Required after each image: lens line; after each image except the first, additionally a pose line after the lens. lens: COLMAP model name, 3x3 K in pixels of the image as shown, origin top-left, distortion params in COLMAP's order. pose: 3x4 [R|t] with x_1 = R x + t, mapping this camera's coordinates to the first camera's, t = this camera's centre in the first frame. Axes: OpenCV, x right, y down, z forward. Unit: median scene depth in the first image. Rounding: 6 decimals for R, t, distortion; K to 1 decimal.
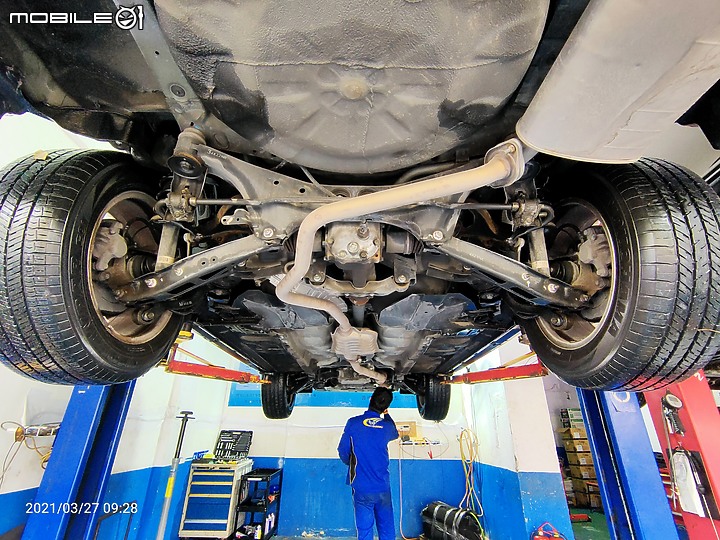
lens RADIAL K [[345.6, 0, 360.0], [0, 345.6, 270.0], [0, 0, 1]] dist [0.002477, 0.000047]
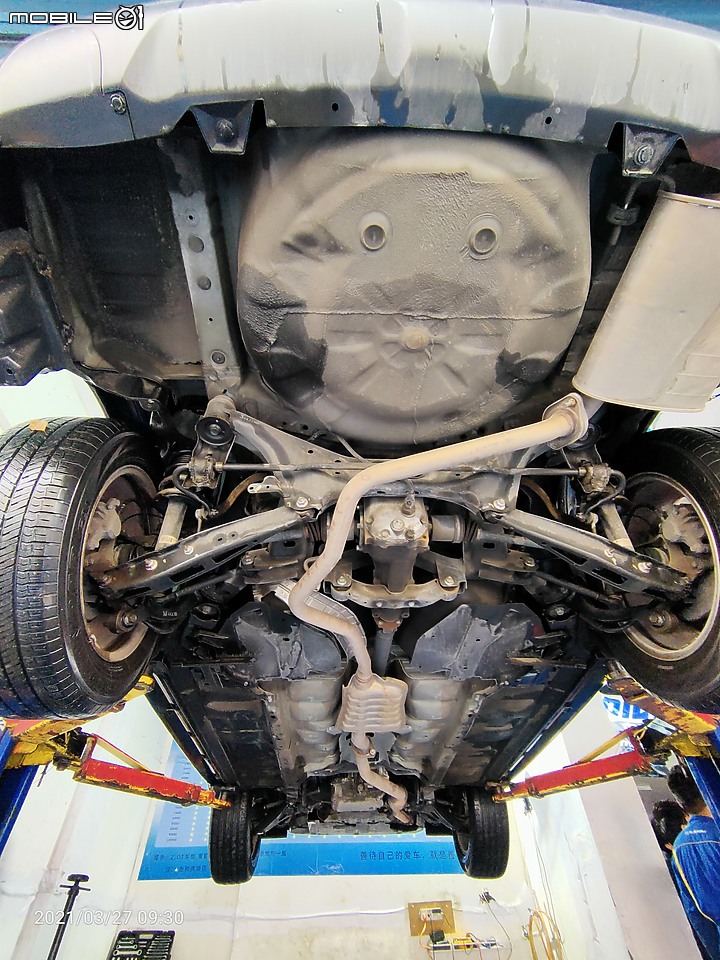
lens RADIAL K [[460.8, 0, 354.9], [0, 460.8, 477.2], [0, 0, 1]] dist [0.002477, 0.000047]
pose [[0.999419, 0.000285, 0.034078, -0.169630], [0.012439, 0.927923, -0.372565, 0.253561], [-0.031728, 0.372773, 0.927380, -0.078574]]
